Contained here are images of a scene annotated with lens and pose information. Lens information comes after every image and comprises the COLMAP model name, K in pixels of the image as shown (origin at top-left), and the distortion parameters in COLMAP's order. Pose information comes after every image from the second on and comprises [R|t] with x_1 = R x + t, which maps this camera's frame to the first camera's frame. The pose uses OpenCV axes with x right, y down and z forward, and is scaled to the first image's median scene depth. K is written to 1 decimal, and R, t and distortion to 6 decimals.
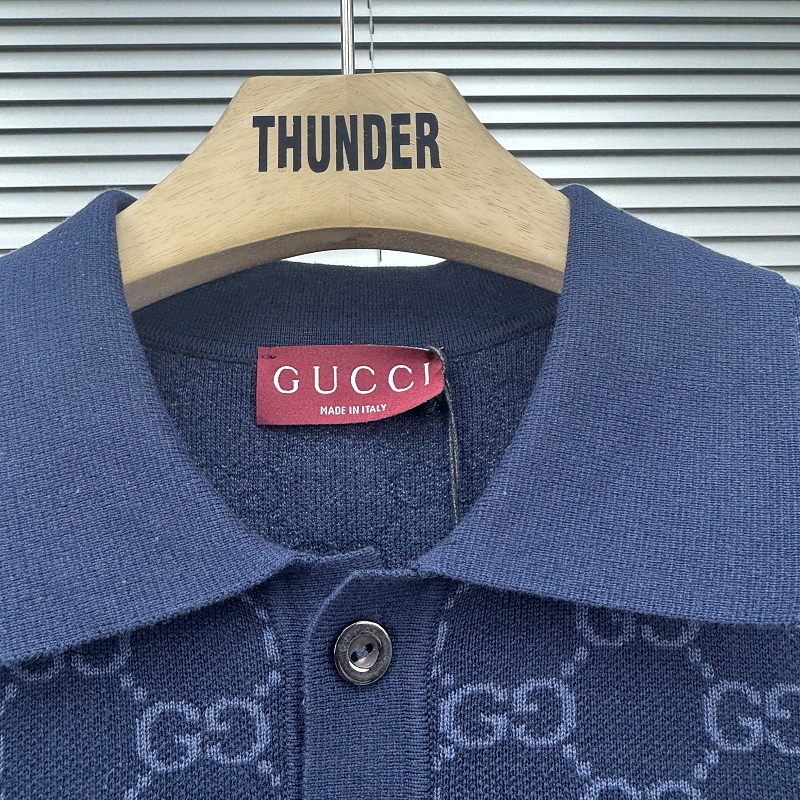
lens RADIAL K [[714.0, 0, 382.0], [0, 714.0, 400.4], [0, 0, 1]] dist [-0.064527, -0.001017]
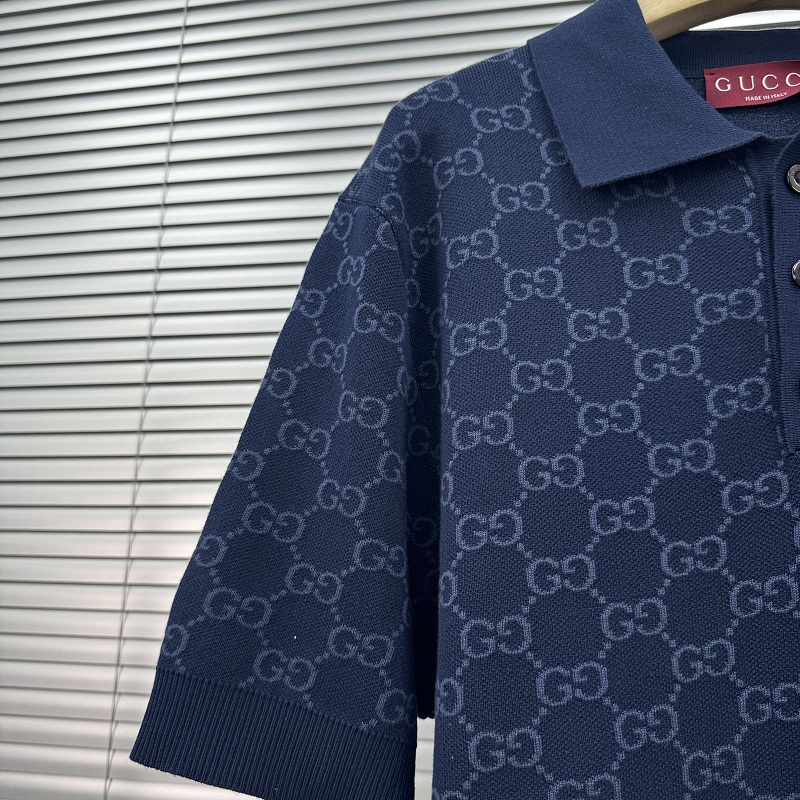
lens RADIAL K [[745.3, 0, 401.8], [0, 745.3, 425.7], [0, 0, 1]] dist [0.002762, -0.011832]
pose [[0.975047, 0.003997, -0.221964, -0.506069], [0.003279, 0.999469, 0.032404, 0.761298], [0.221976, -0.032323, 0.974516, -0.990174]]
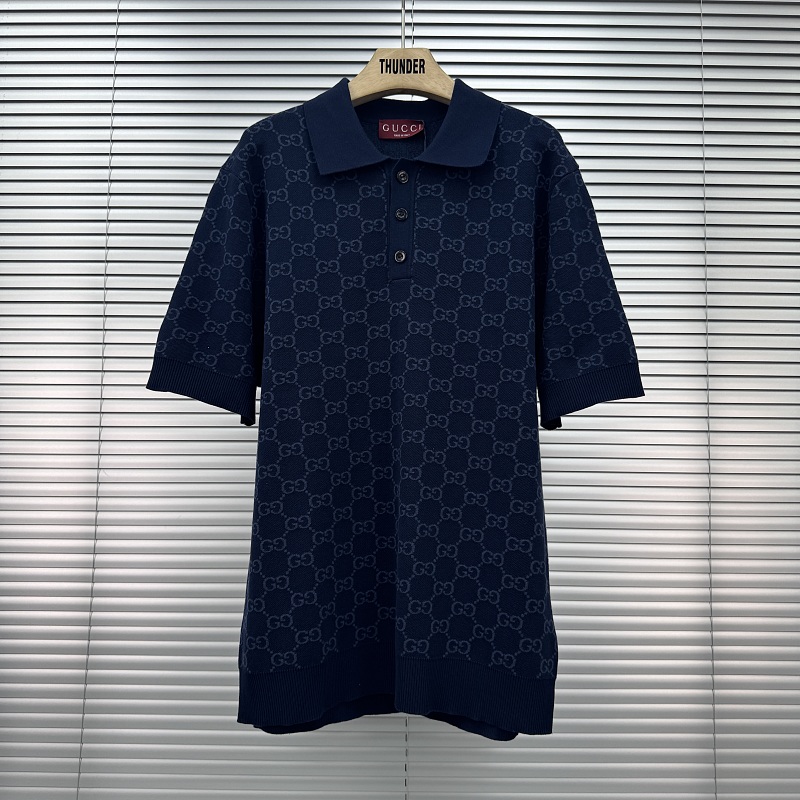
lens RADIAL K [[745.3, 0, 401.8], [0, 745.3, 425.7], [0, 0, 1]] dist [0.002762, -0.011832]
pose [[0.998999, 0.035666, -0.026998, 0.140161], [-0.029653, 0.979900, 0.197271, 0.835431], [0.033491, -0.196273, 0.979977, -3.685673]]
